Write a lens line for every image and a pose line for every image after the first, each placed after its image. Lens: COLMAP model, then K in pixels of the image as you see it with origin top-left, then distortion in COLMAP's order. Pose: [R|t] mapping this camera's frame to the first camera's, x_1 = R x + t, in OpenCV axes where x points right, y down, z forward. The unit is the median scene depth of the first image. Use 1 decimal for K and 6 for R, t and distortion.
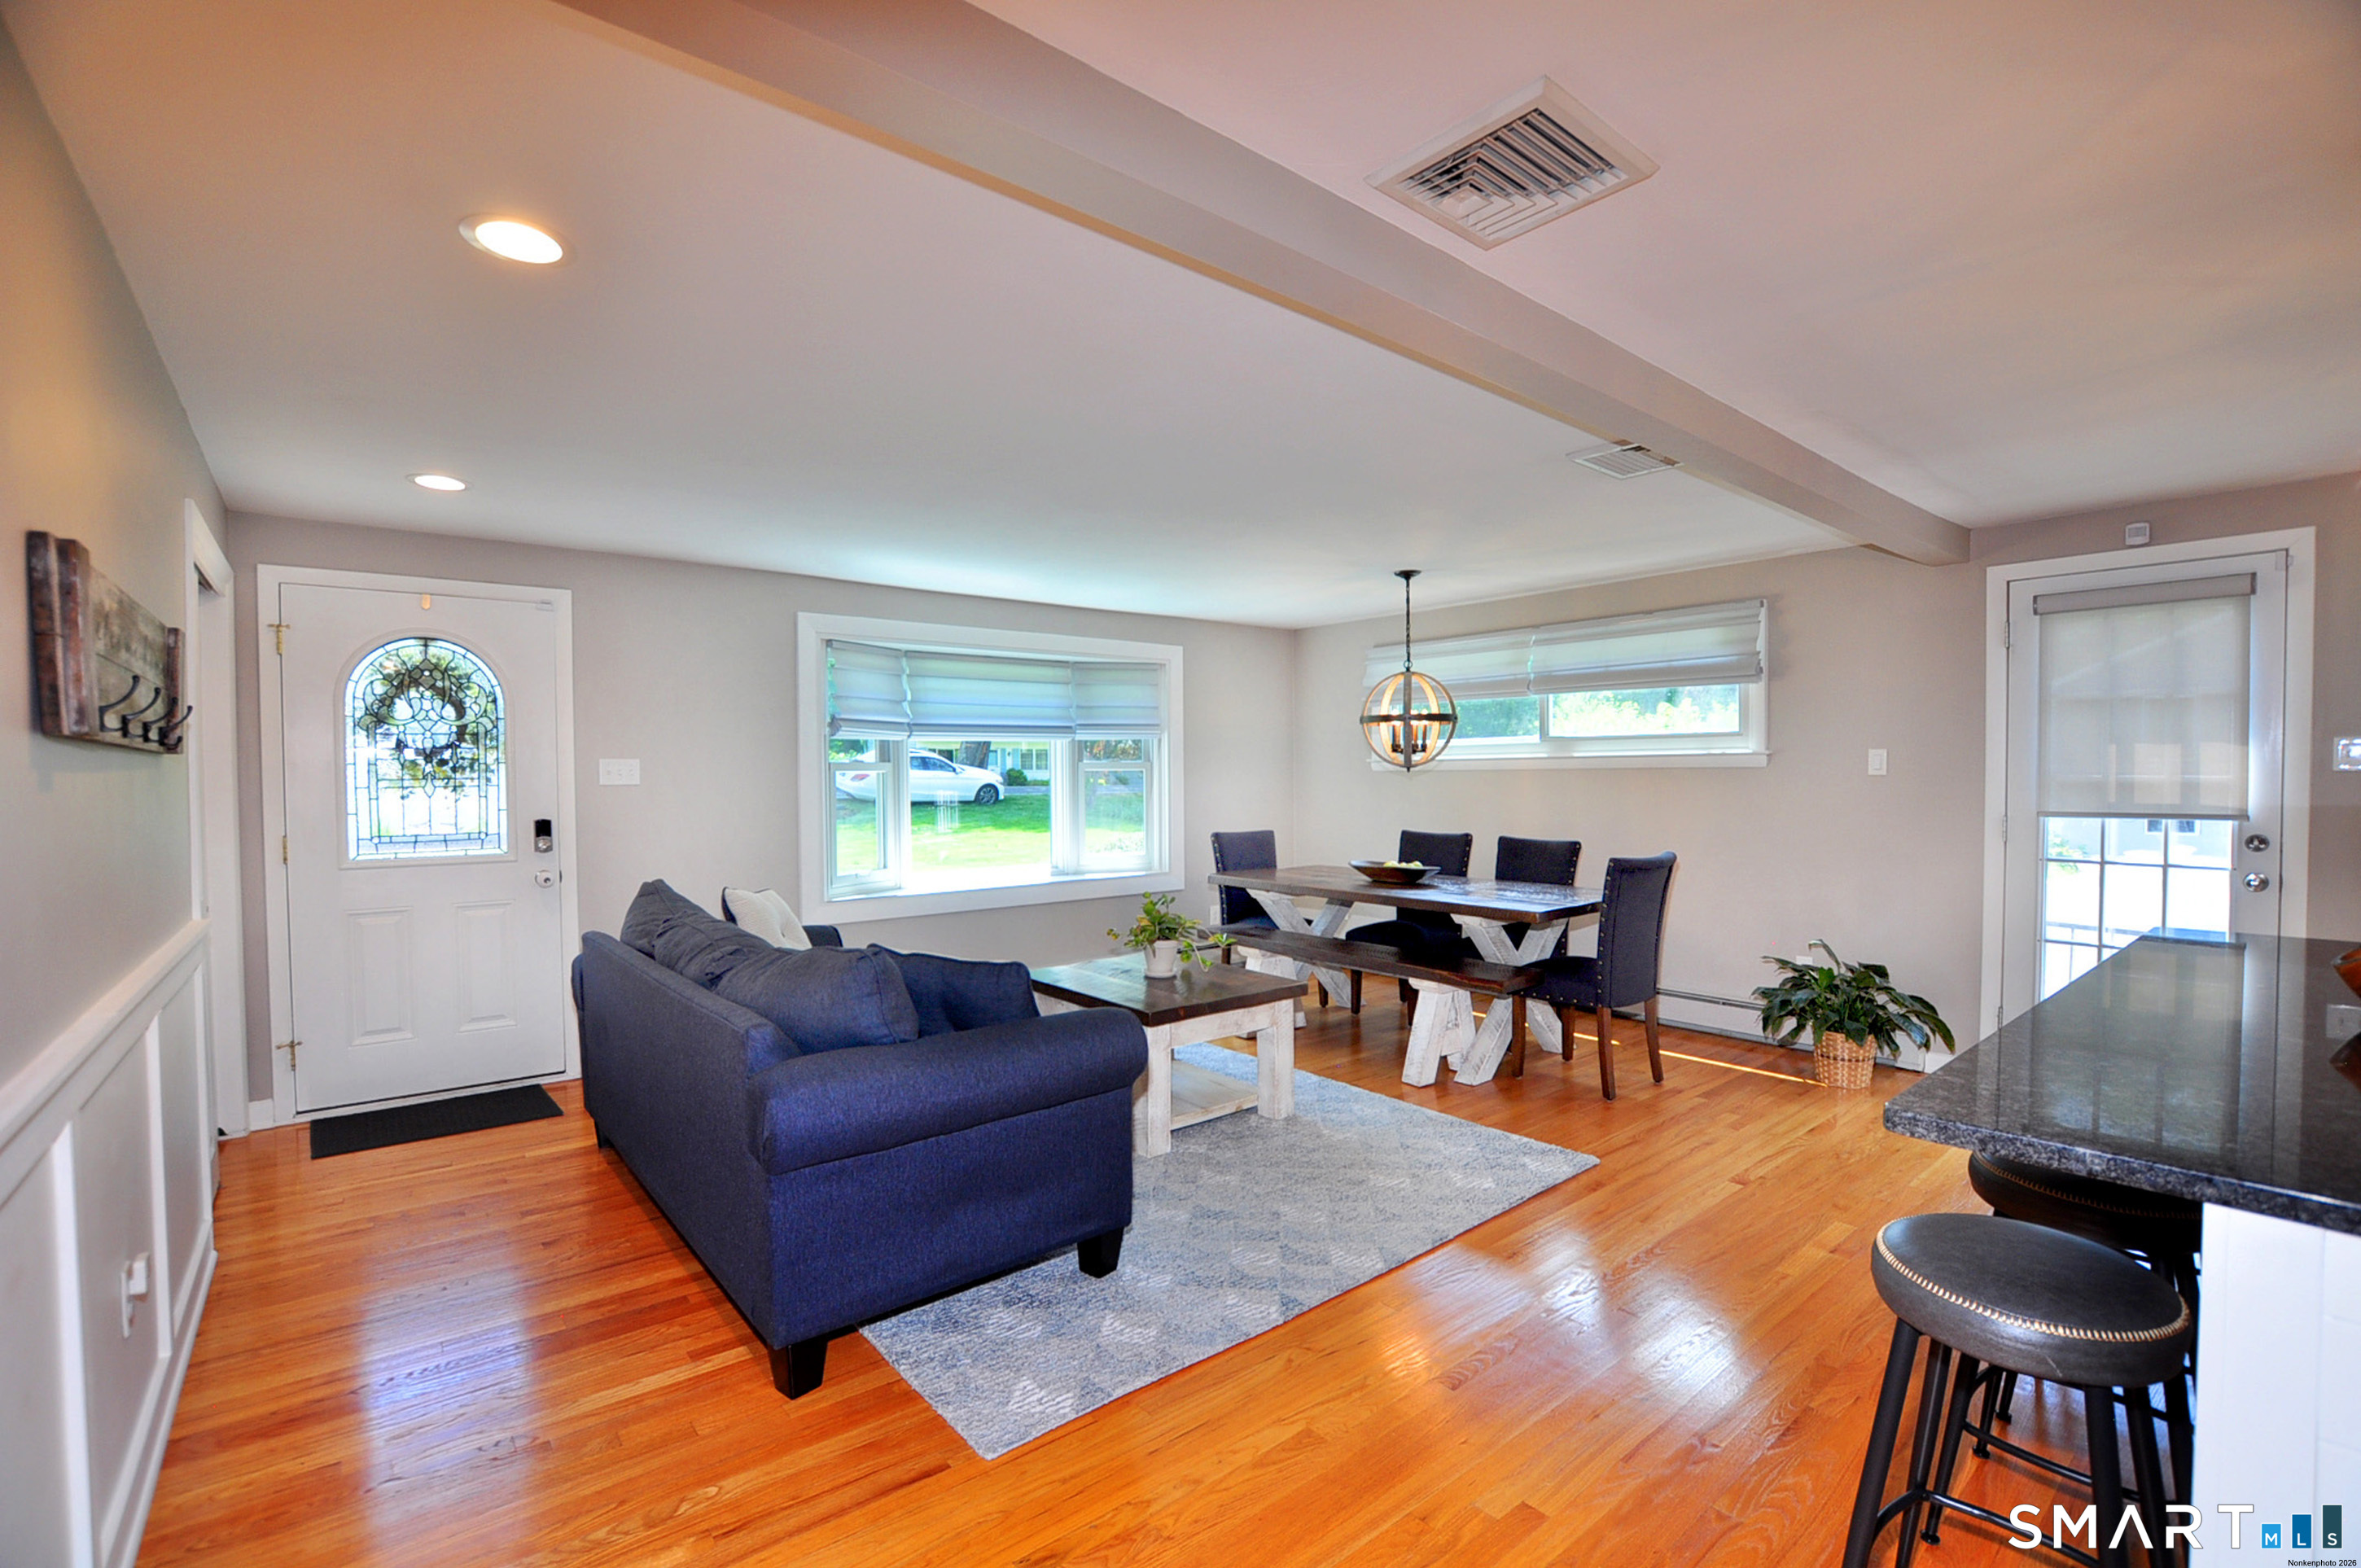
lens RADIAL K [[1035.5, 0, 1195.2], [0, 1035.5, 803.4], [0, 0, 1]] dist [-0.026648, 0.000697]
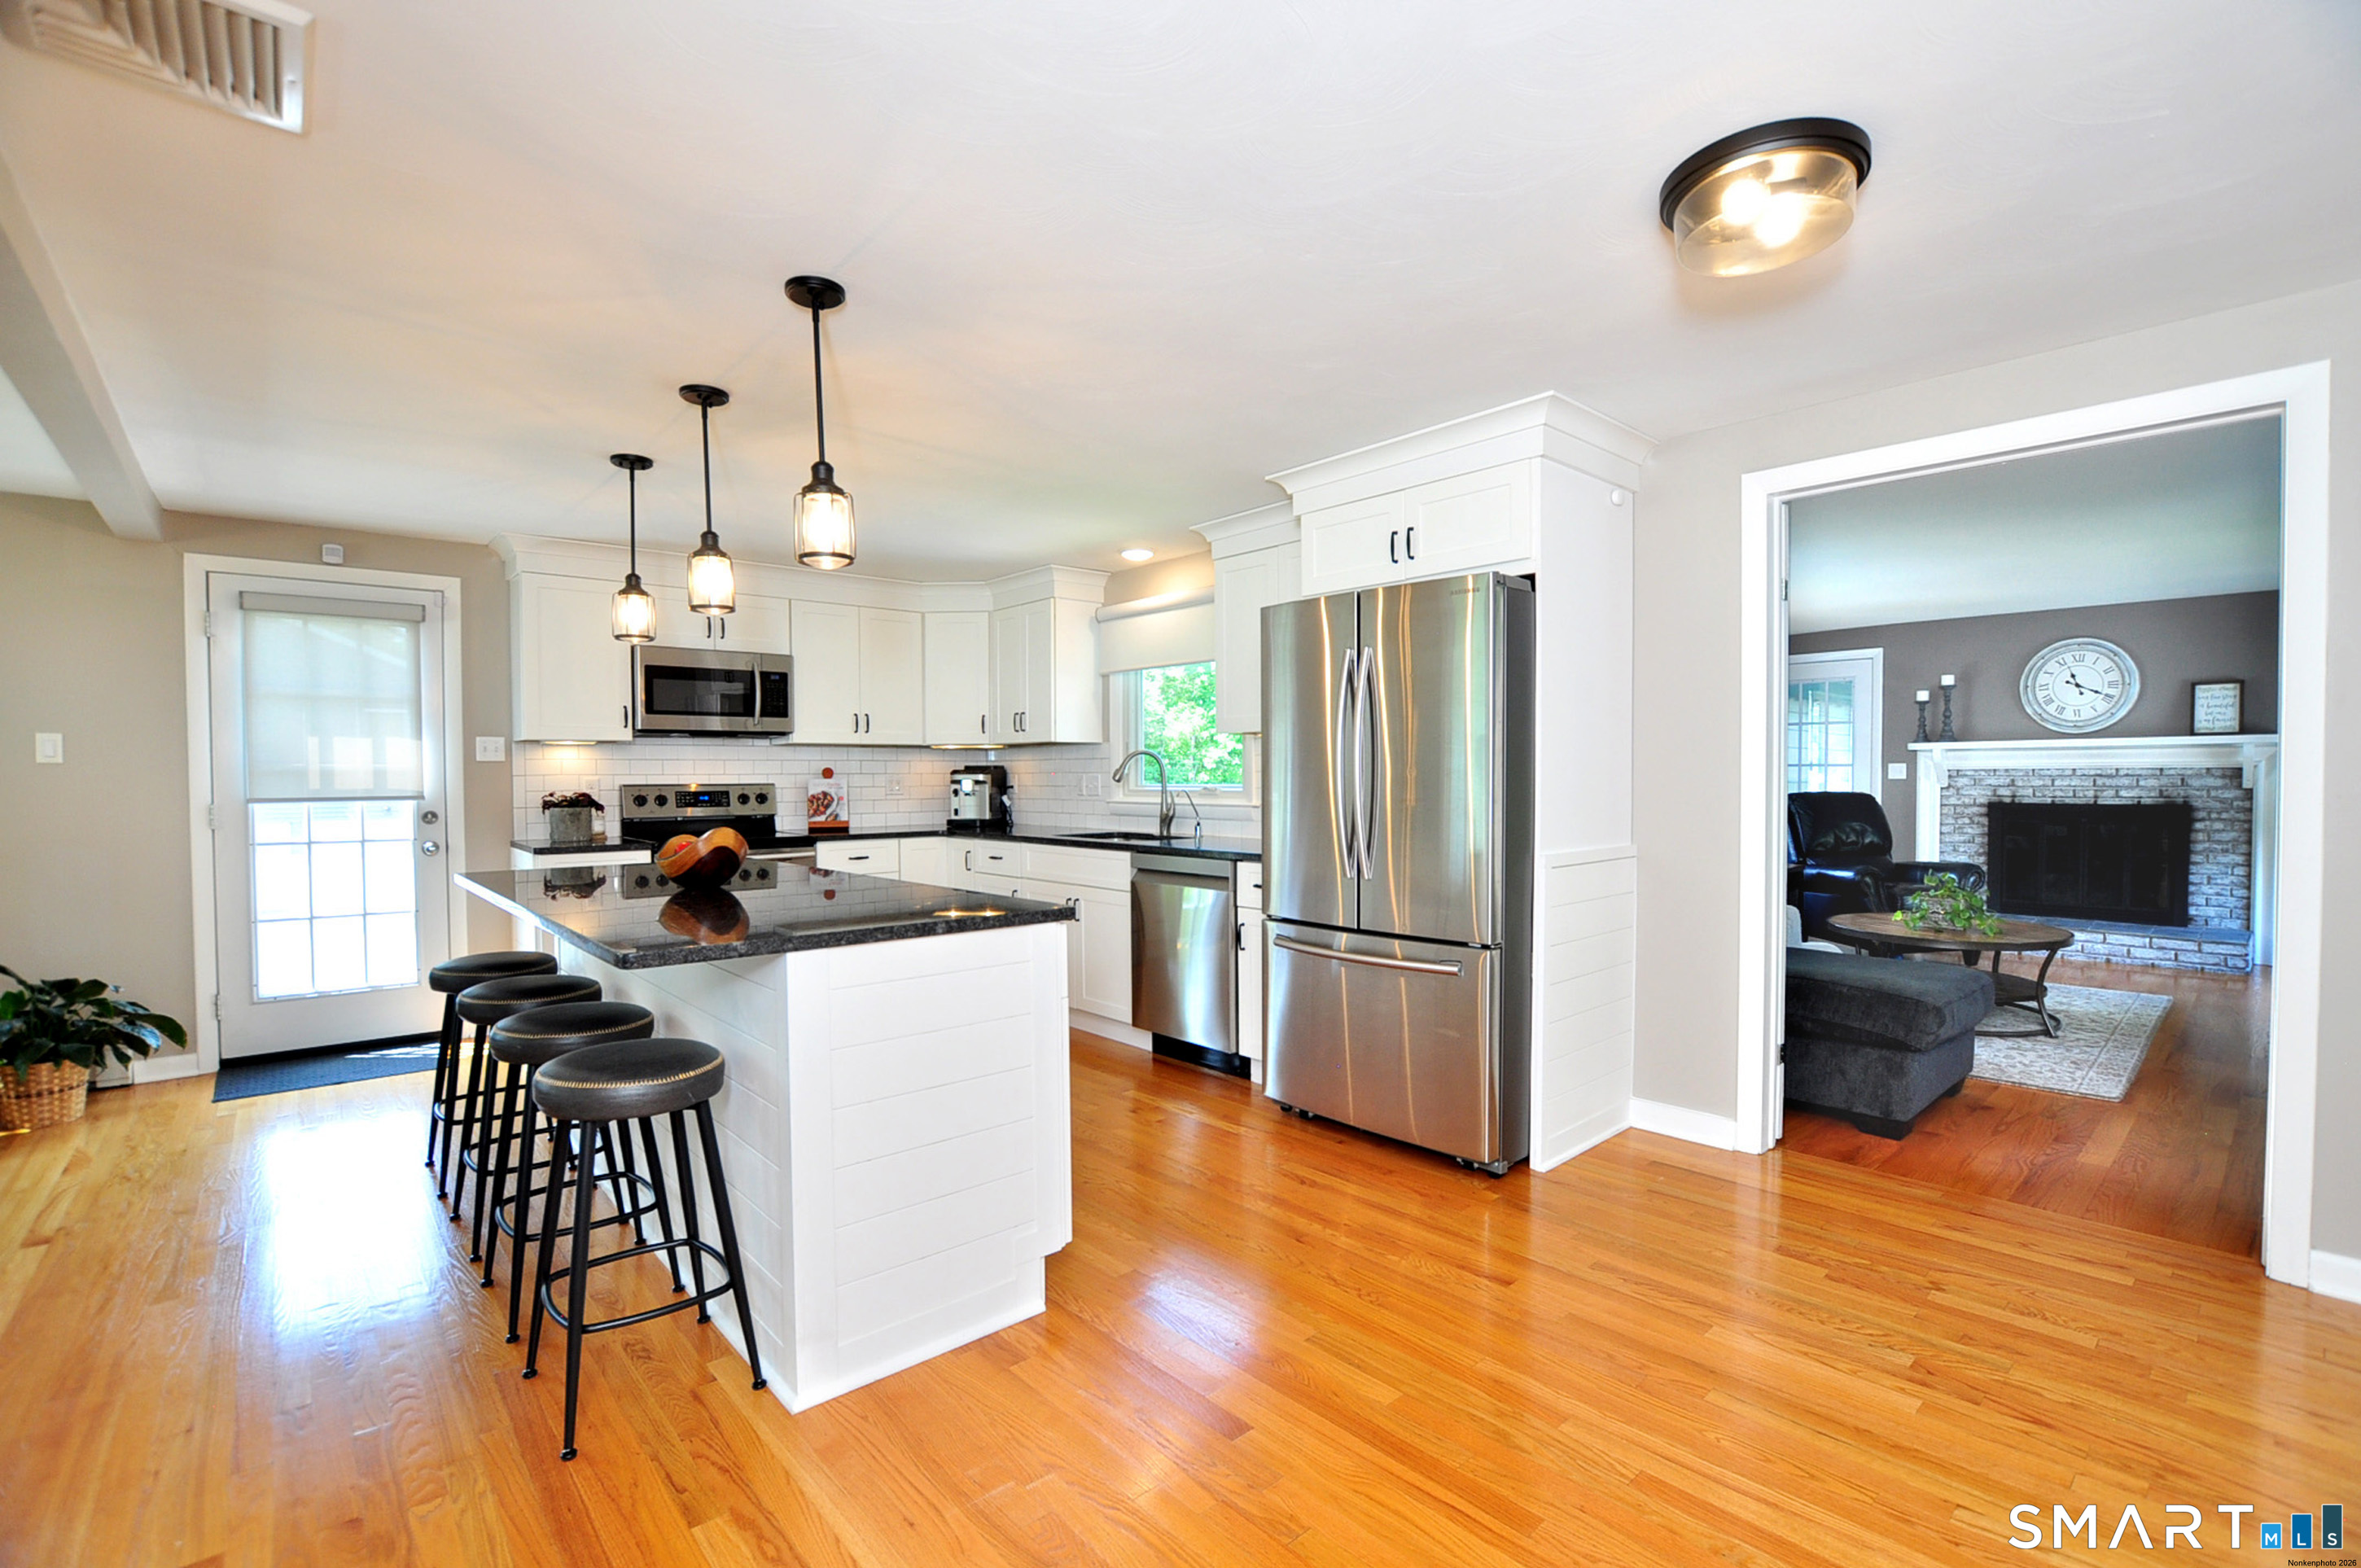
lens RADIAL K [[1031.4, 0, 1166.8], [0, 1031.4, 807.0], [0, 0, 1]] dist [-0.026502, 0.000053]
pose [[-0.021469, -0.028536, 0.999362, -0.210741], [0.030770, 0.999100, 0.029189, 0.014165], [-0.999296, 0.031377, -0.020571, 0.072833]]
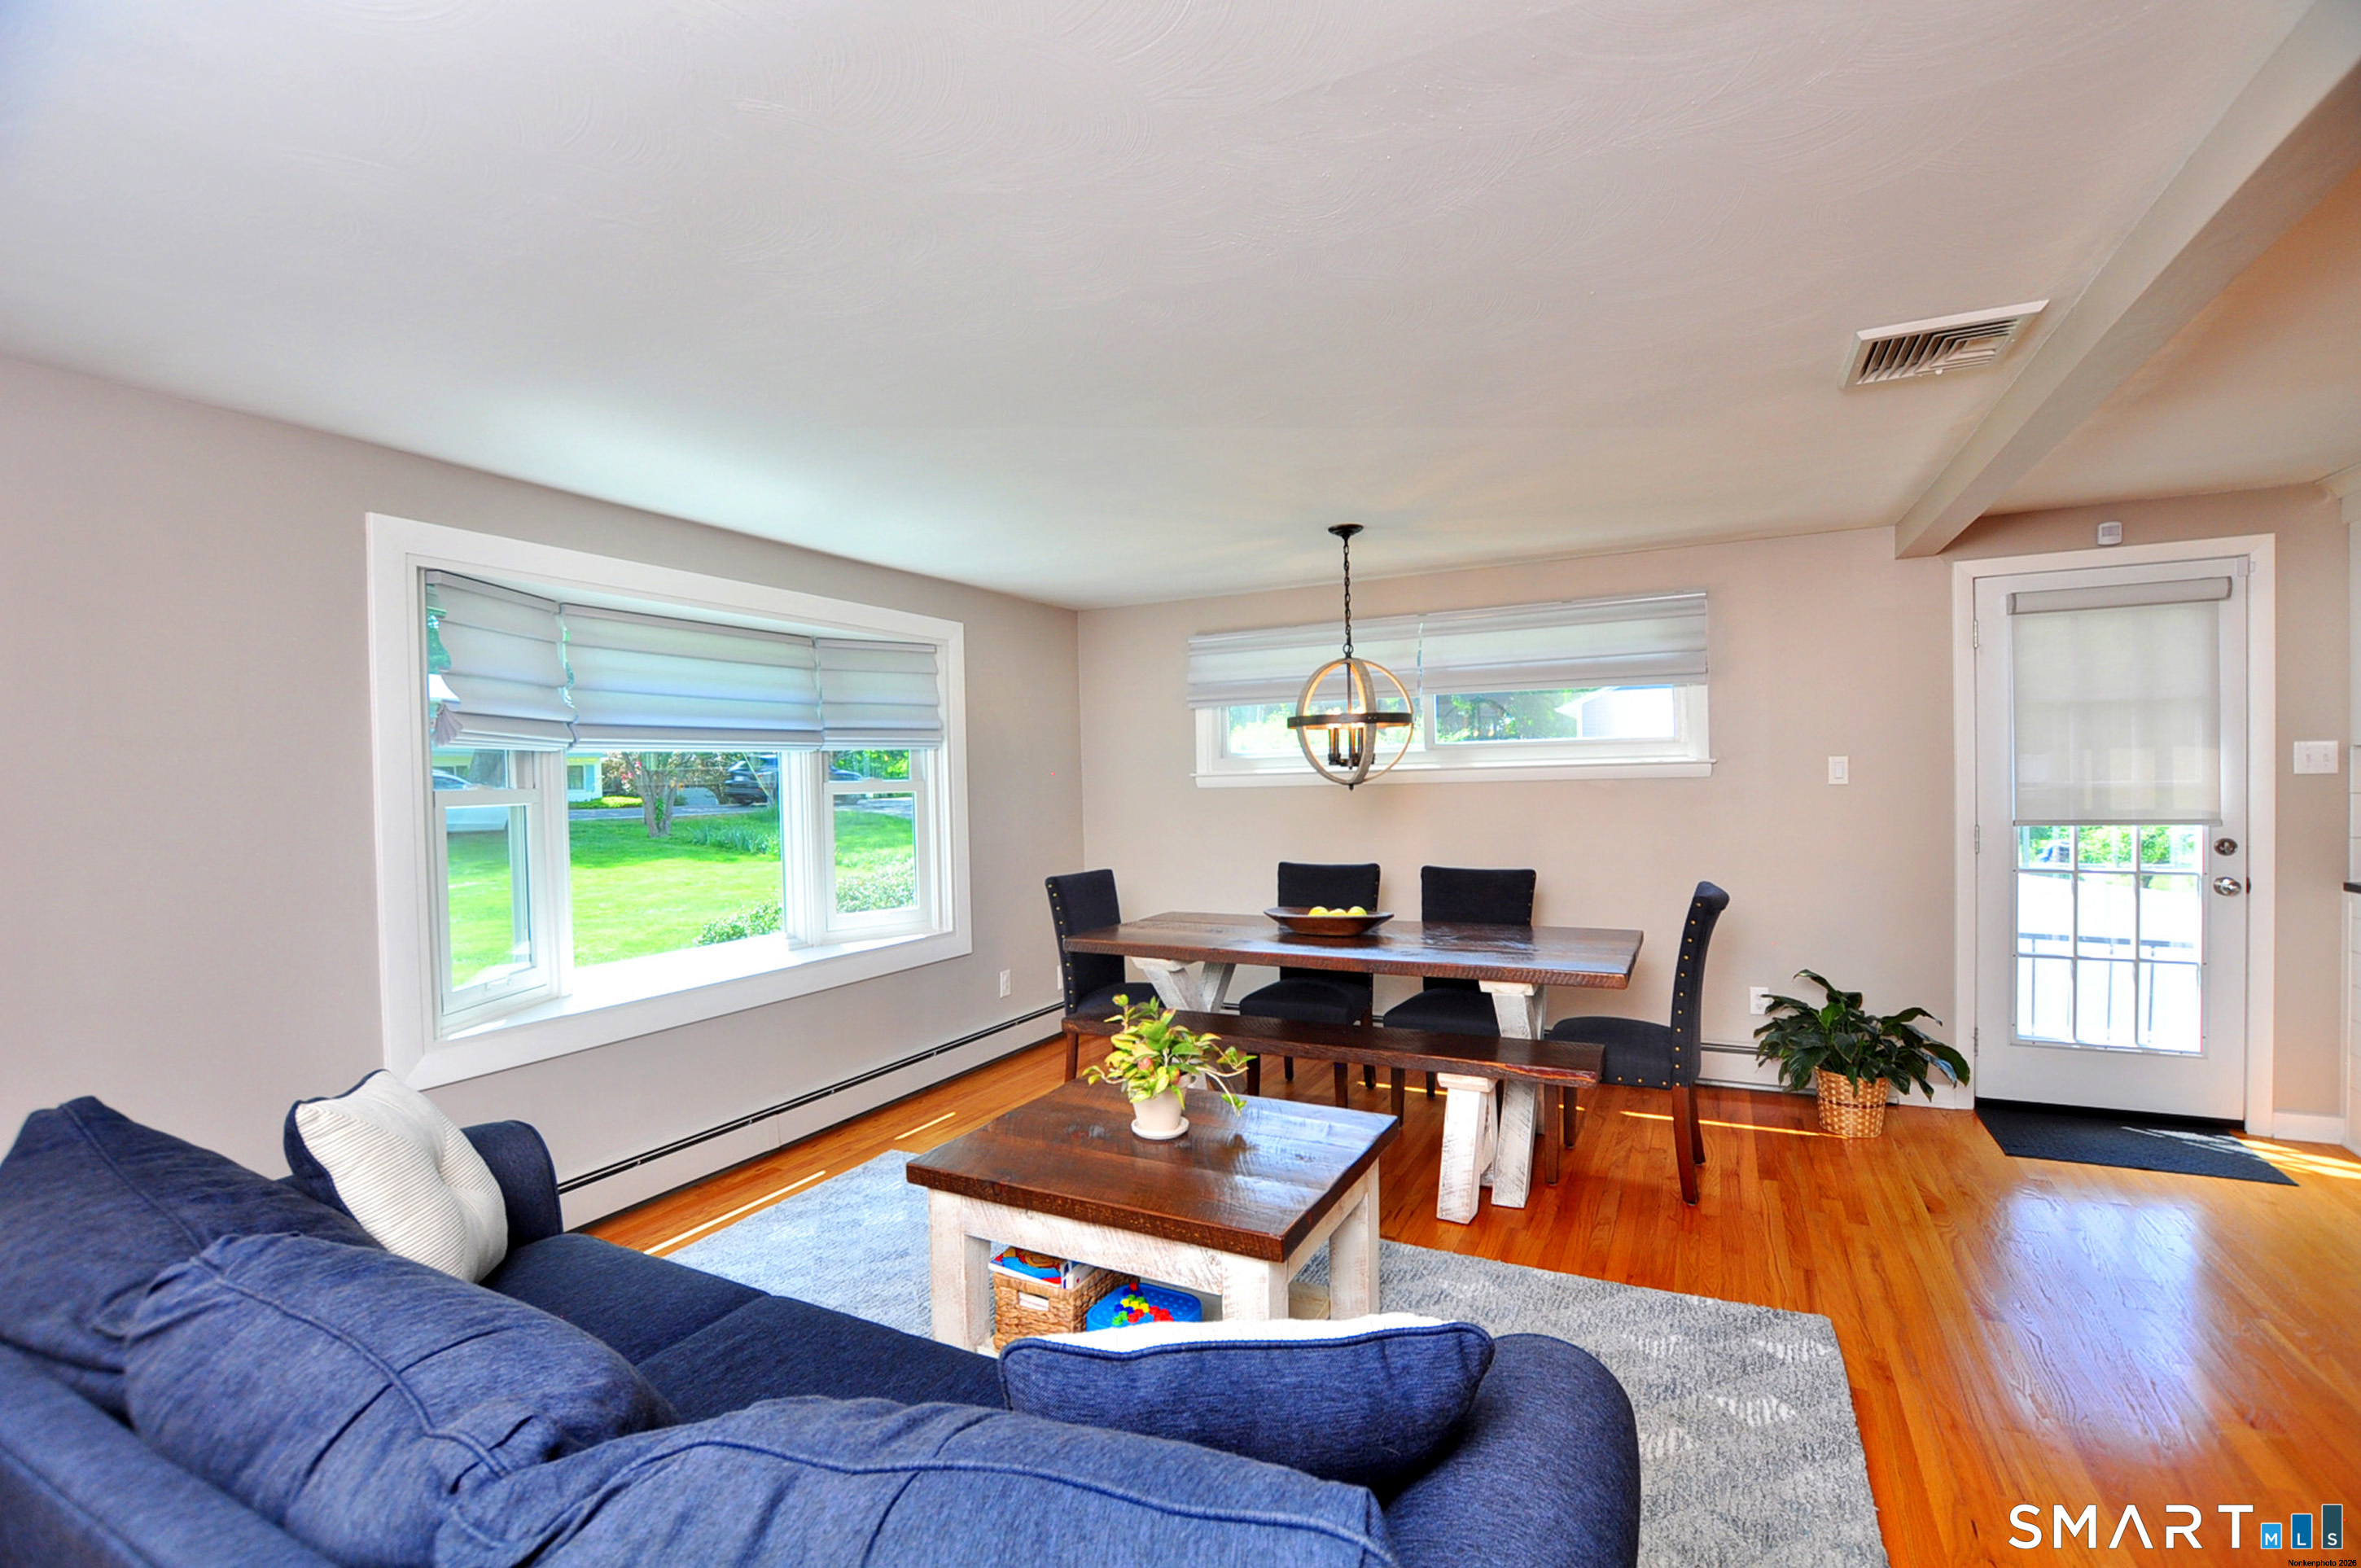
lens RADIAL K [[1035.5, 0, 1195.2], [0, 1035.5, 803.4], [0, 0, 1]] dist [-0.026648, 0.000697]
pose [[0.918461, -0.023673, 0.394803, -0.231118], [0.027963, 0.999596, -0.005116, -0.022645], [-0.394522, 0.015739, 0.918752, 0.394754]]
